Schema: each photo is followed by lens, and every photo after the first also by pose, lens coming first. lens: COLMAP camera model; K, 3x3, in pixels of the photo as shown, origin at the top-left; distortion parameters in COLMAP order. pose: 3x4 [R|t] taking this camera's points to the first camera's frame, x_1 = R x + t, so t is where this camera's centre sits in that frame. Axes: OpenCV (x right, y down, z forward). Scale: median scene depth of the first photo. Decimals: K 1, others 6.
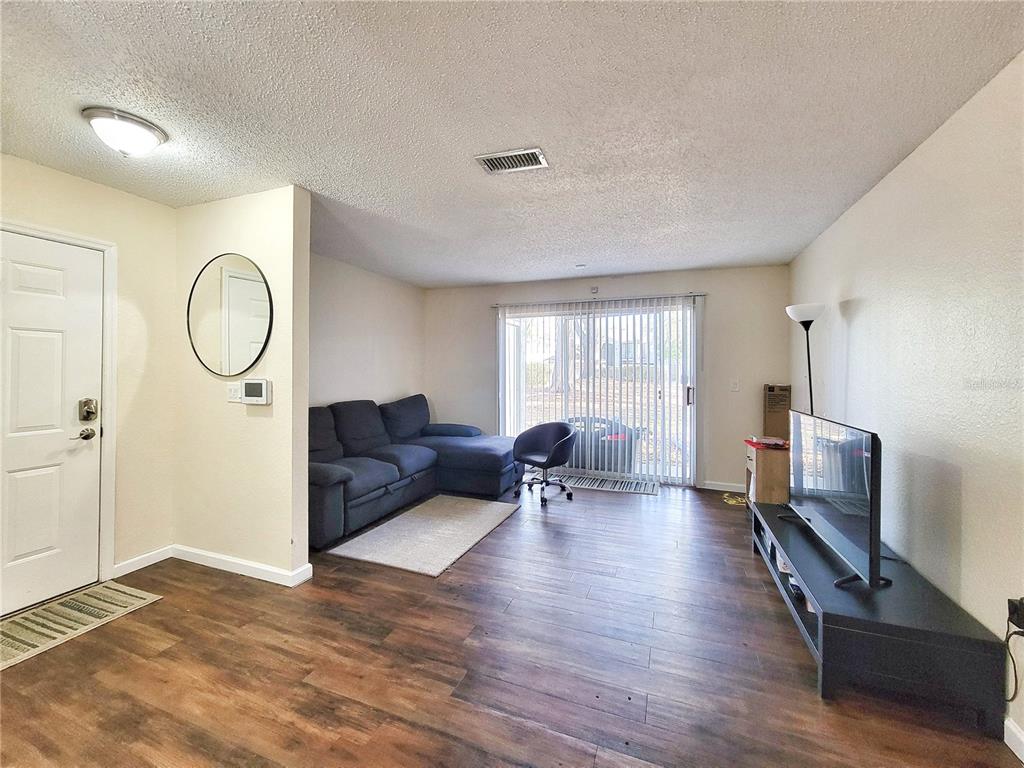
lens RADIAL K [[417.7, 0, 514.3], [0, 417.7, 367.1], [0, 0, 1]] dist [0.000238, 0.000180]
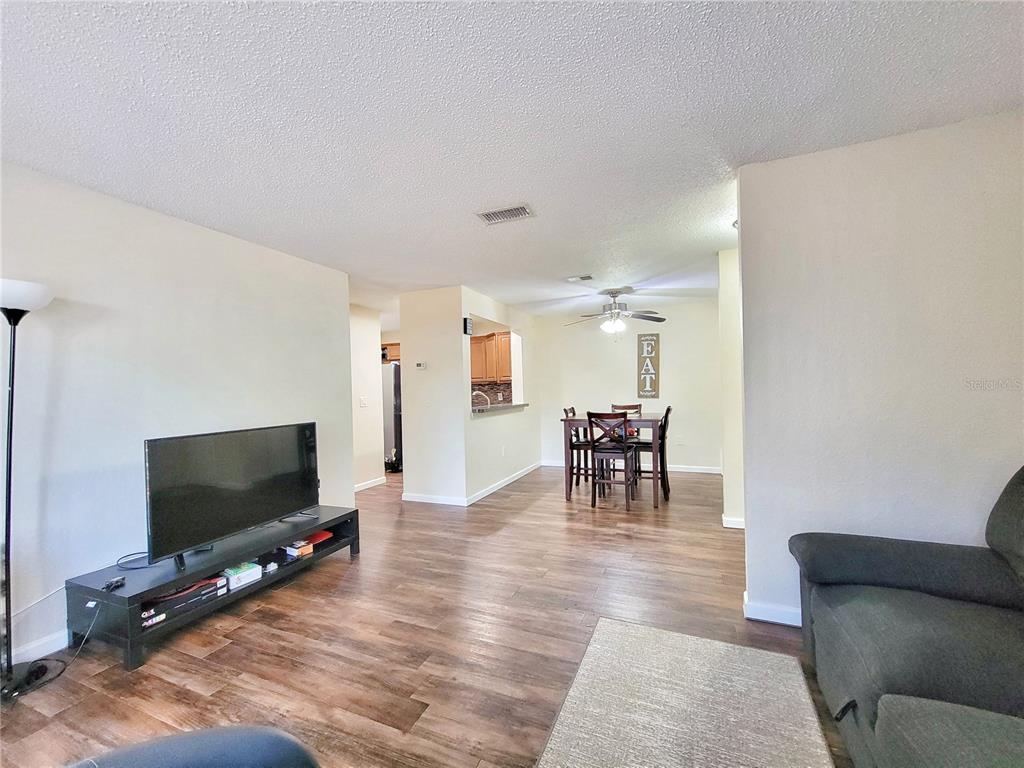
lens RADIAL K [[417.7, 0, 509.2], [0, 417.7, 398.9], [0, 0, 1]] dist [0.000238, 0.000180]
pose [[-0.999018, 0.019695, 0.039675, -0.029773], [0.020547, 0.999565, 0.021179, 0.017514], [-0.039241, 0.021974, -0.998988, 1.314250]]
